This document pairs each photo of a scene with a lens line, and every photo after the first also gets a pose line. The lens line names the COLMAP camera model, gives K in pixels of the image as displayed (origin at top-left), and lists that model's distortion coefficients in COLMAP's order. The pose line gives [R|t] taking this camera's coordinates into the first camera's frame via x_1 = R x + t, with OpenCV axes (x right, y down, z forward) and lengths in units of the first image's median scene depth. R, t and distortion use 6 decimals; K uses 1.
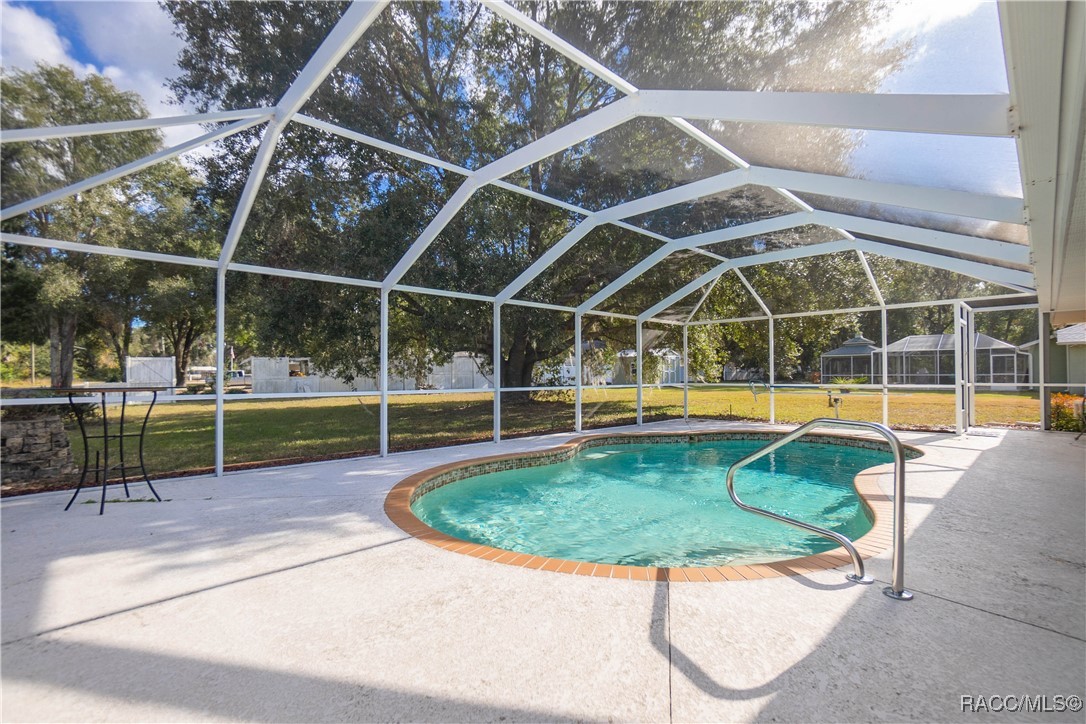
lens RADIAL K [[492.3, 0, 536.7], [0, 492.3, 365.0], [0, 0, 1]] dist [0.002314, 0.000205]
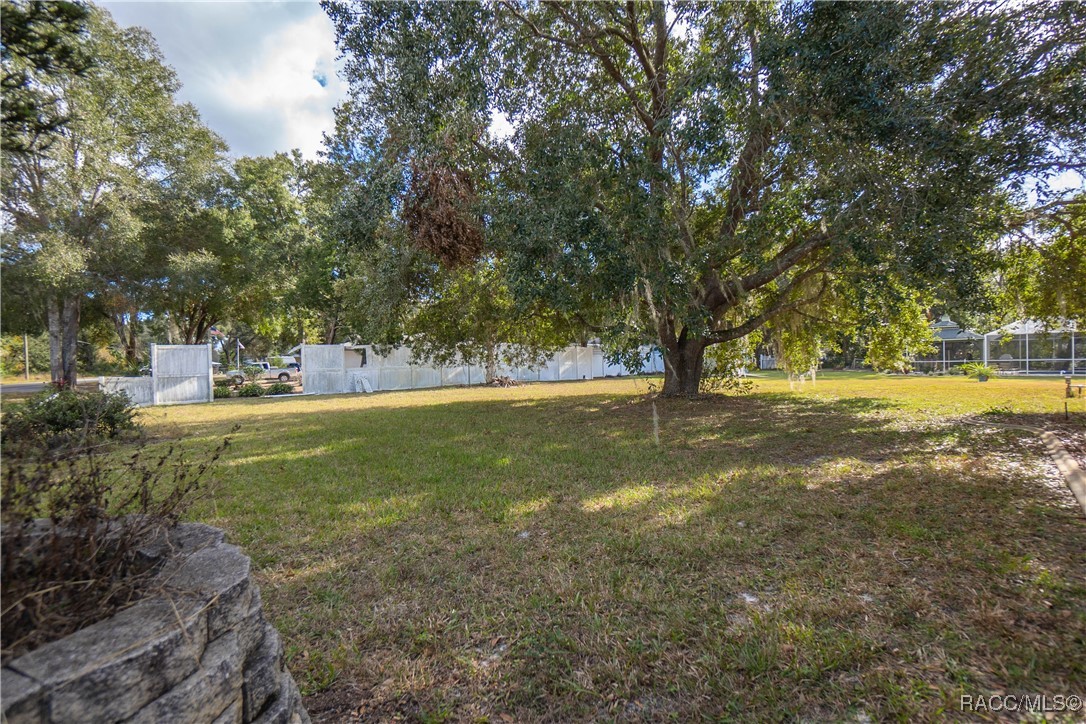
lens RADIAL K [[492.3, 0, 549.5], [0, 492.3, 364.1], [0, 0, 1]] dist [0.002314, 0.000205]
pose [[0.999763, -0.009844, 0.019432, -0.139389], [0.009510, 0.999806, 0.017236, 0.004244], [-0.019597, -0.017047, 0.999663, 0.131750]]
